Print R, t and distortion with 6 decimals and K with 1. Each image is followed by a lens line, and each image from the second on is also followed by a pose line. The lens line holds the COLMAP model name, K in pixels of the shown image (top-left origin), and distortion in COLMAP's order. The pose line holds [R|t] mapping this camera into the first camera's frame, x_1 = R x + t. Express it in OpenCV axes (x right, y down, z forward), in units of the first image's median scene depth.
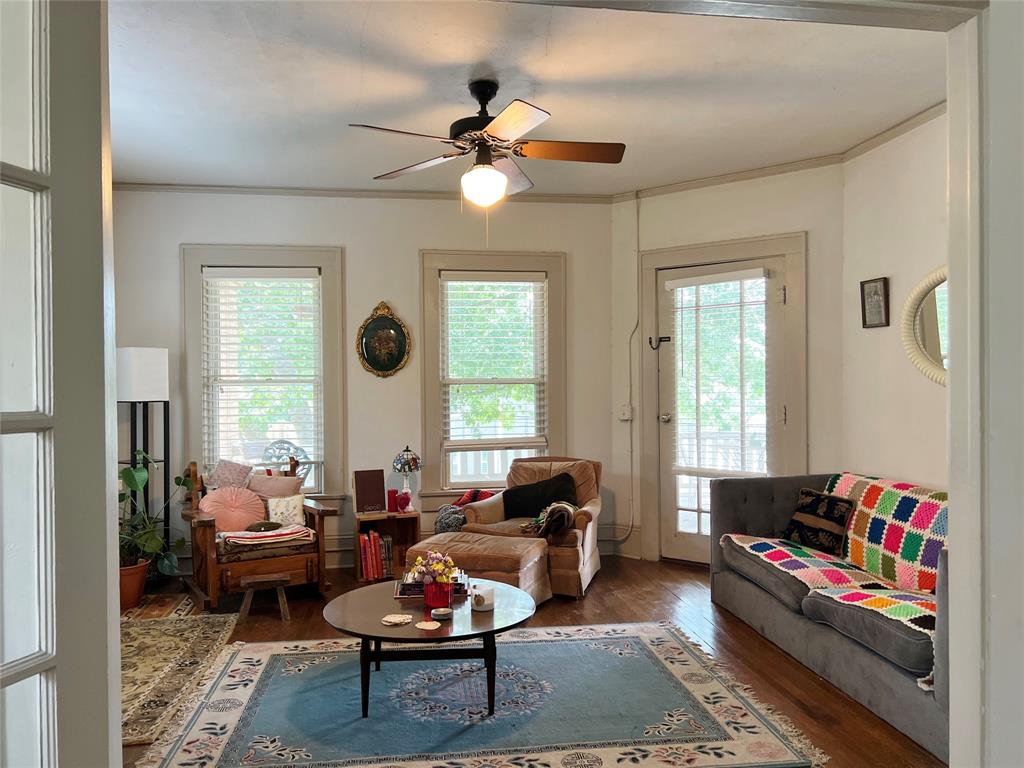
lens RADIAL K [[768.0, 0, 500.5], [0, 768.0, 389.6], [0, 0, 1]] dist [0.033536, -0.007177]
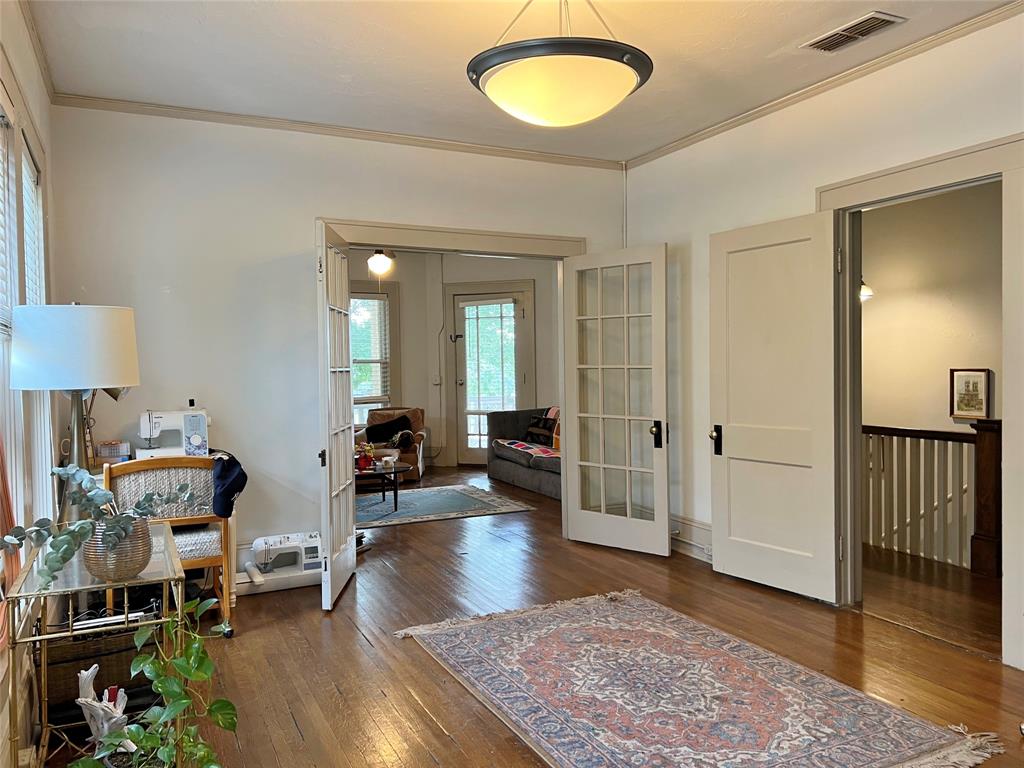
lens RADIAL K [[768.0, 0, 500.5], [0, 768.0, 389.6], [0, 0, 1]] dist [0.033536, -0.007177]
pose [[0.954673, -0.019358, 0.297026, -0.229504], [0.012538, 0.999613, 0.024849, 0.013151], [-0.297392, -0.019999, 0.954546, -0.726907]]
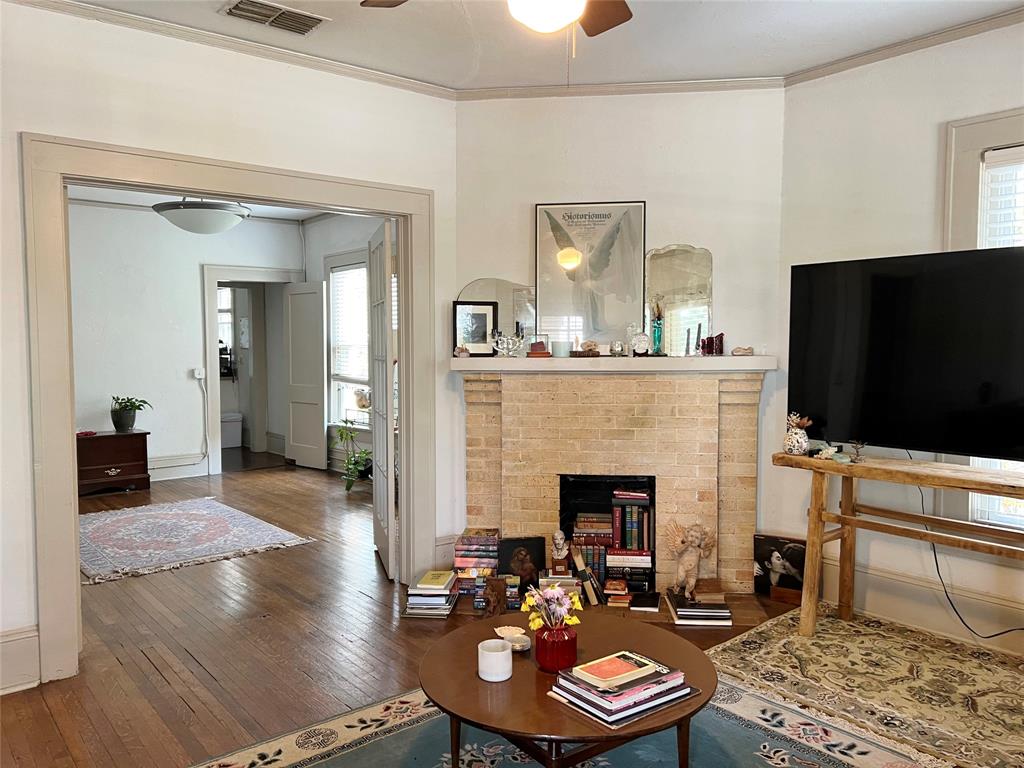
lens RADIAL K [[768.0, 0, 500.5], [0, 768.0, 389.6], [0, 0, 1]] dist [0.033536, -0.007177]
pose [[-0.855385, 0.046311, -0.515919, 0.205188], [0.010759, 0.997369, 0.071690, -0.016121], [0.517881, 0.055772, -0.853632, 1.010195]]
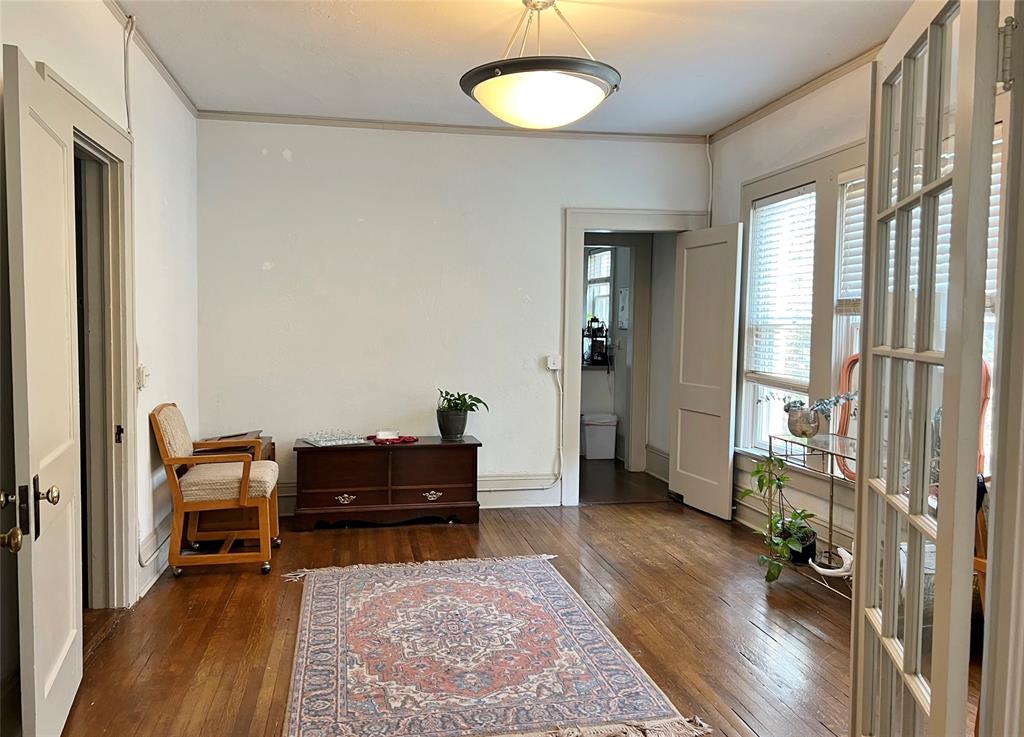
lens RADIAL K [[783.0, 0, 512.0], [0, 783.0, 368.5], [0, 0, 1]] dist [0.058123, -0.001790]
pose [[-0.998474, 0.001142, -0.055211, 0.044664], [-0.002293, 0.998067, 0.062107, -0.004679], [0.055175, 0.062139, -0.996541, 0.486510]]
